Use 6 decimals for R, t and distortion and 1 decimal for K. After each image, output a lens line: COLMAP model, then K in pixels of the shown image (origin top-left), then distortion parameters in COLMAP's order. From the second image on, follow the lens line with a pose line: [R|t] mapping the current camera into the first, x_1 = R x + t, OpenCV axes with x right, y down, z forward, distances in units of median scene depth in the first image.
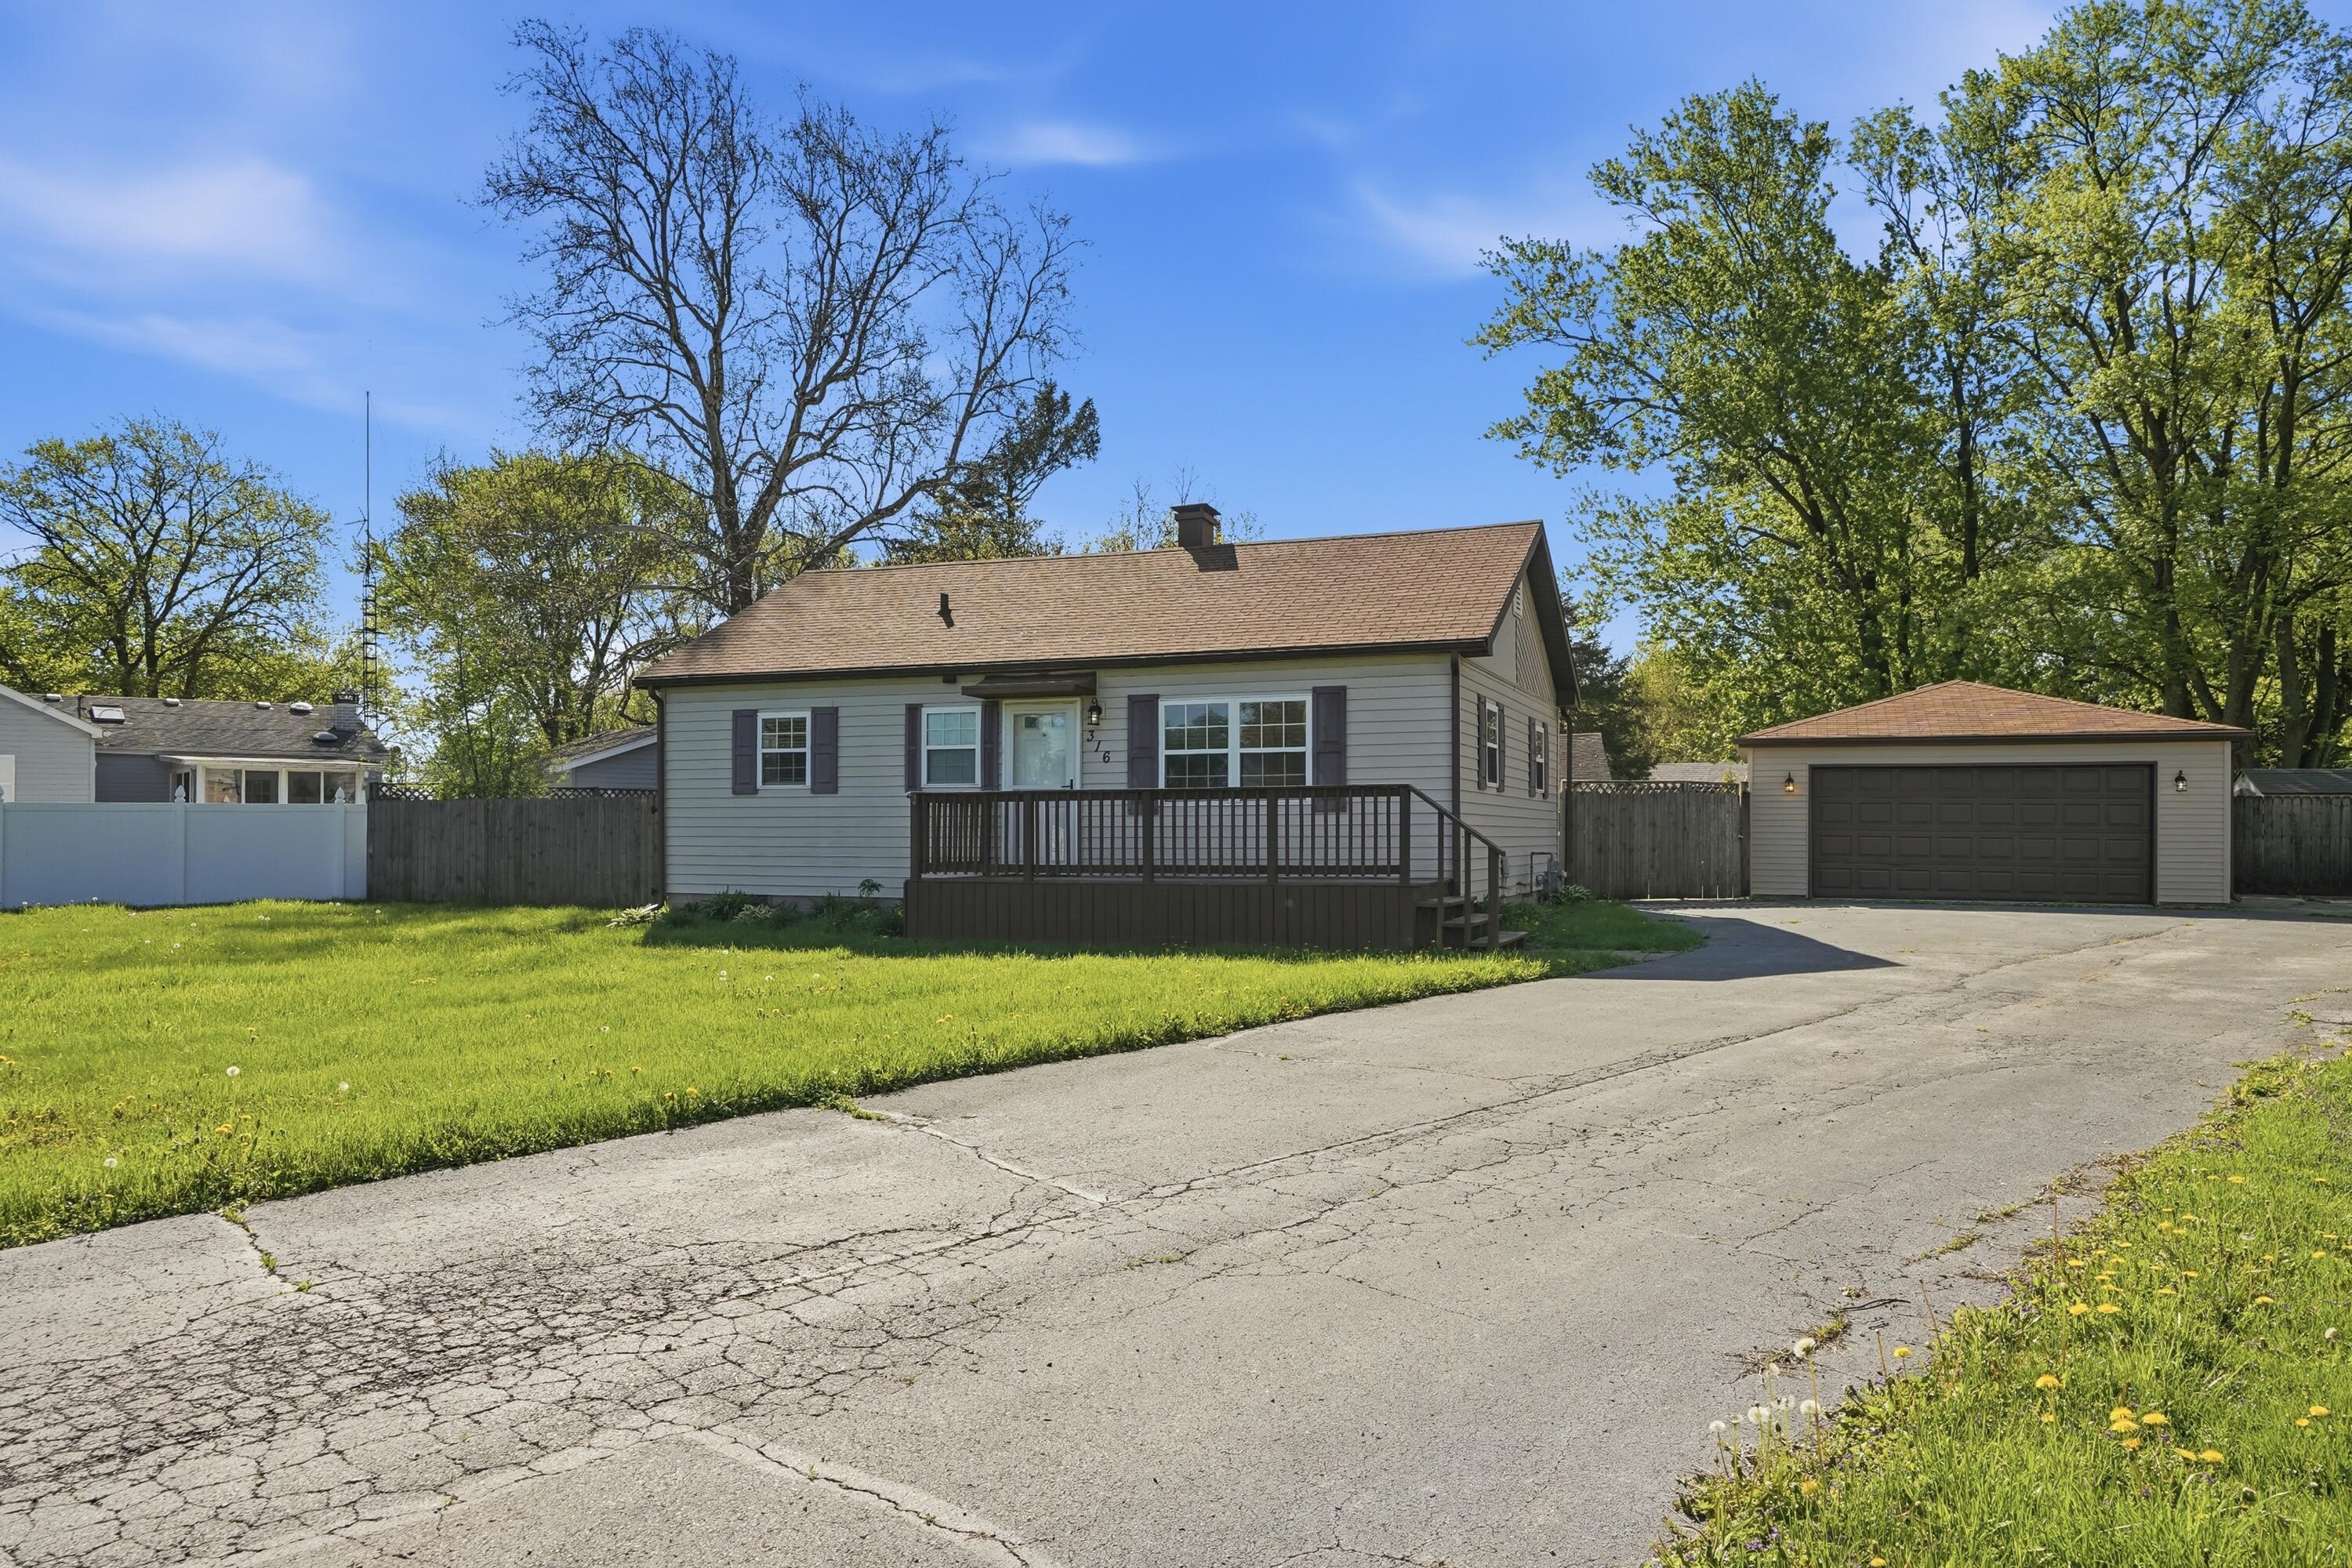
lens RADIAL K [[1725.6, 0, 1176.0], [0, 1725.6, 784.0], [0, 0, 1]] dist [-0.005603, 0.004393]
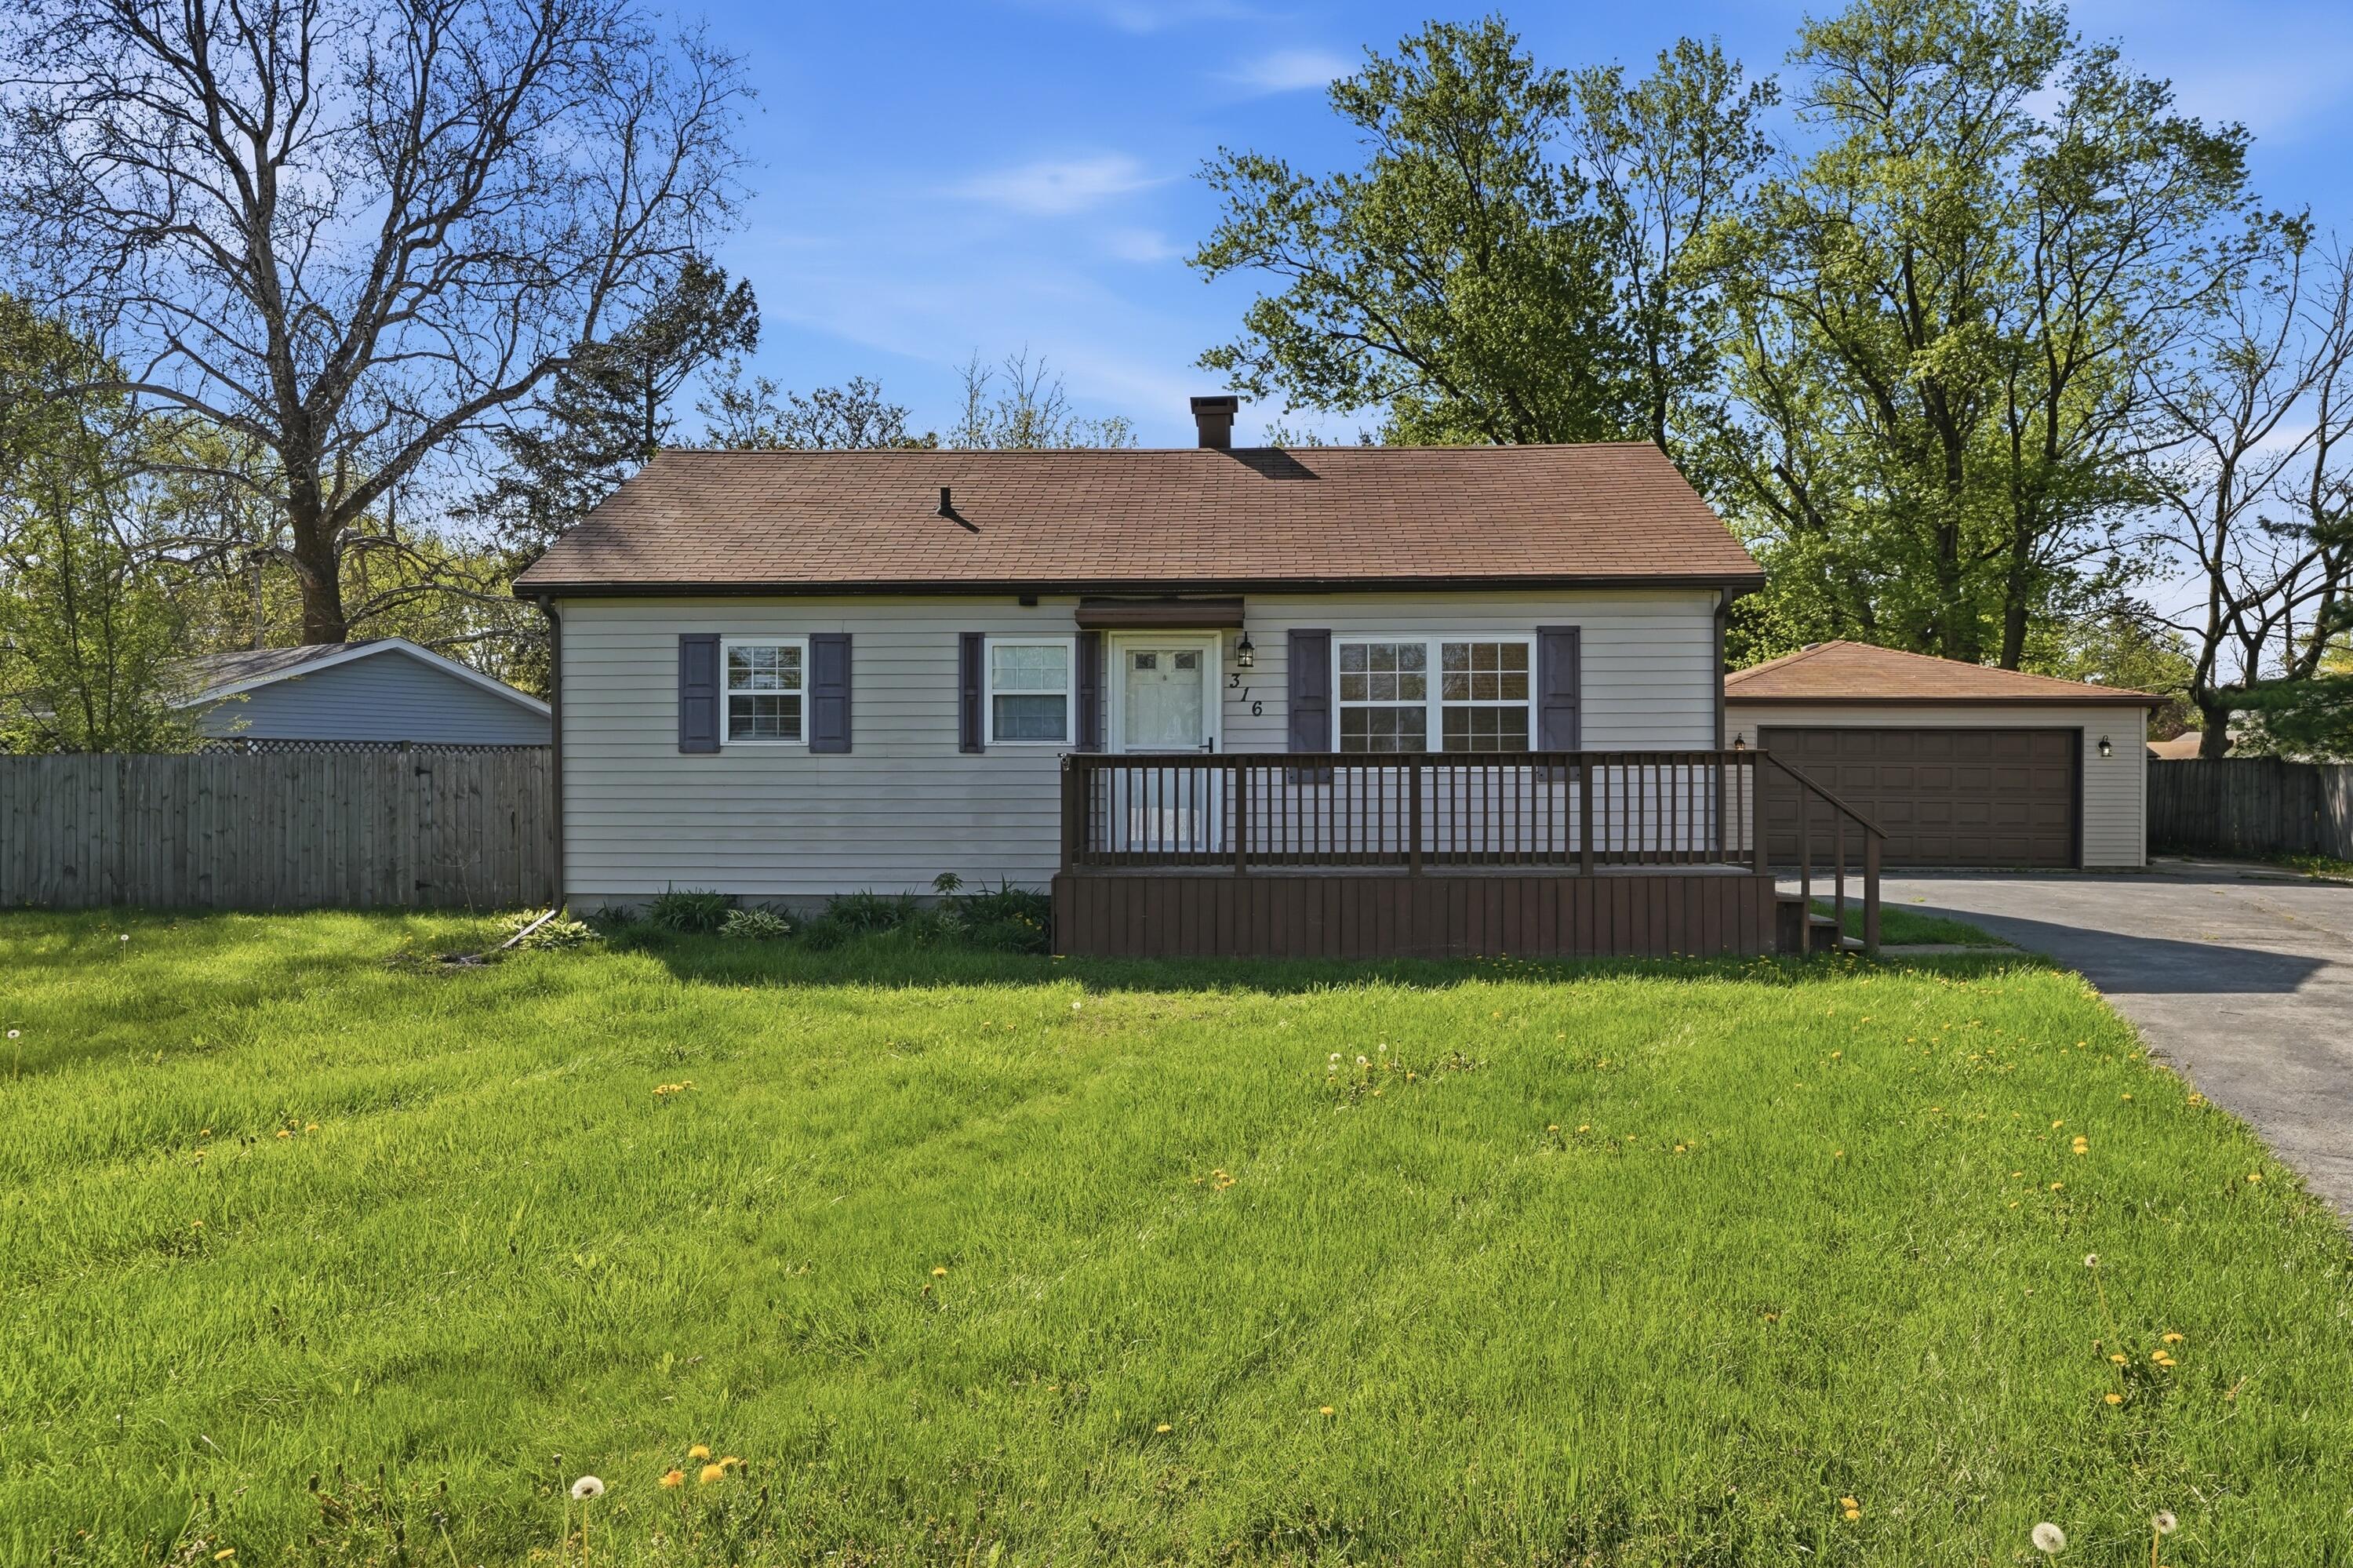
lens RADIAL K [[1726.4, 0, 1176.5], [0, 1726.4, 784.0], [0, 0, 1]] dist [-0.005603, 0.004393]
pose [[0.935786, -0.000626, 0.352567, -0.323786], [-0.009534, 0.999588, 0.027081, -0.002462], [-0.352439, -0.028704, 0.935395, 0.272594]]
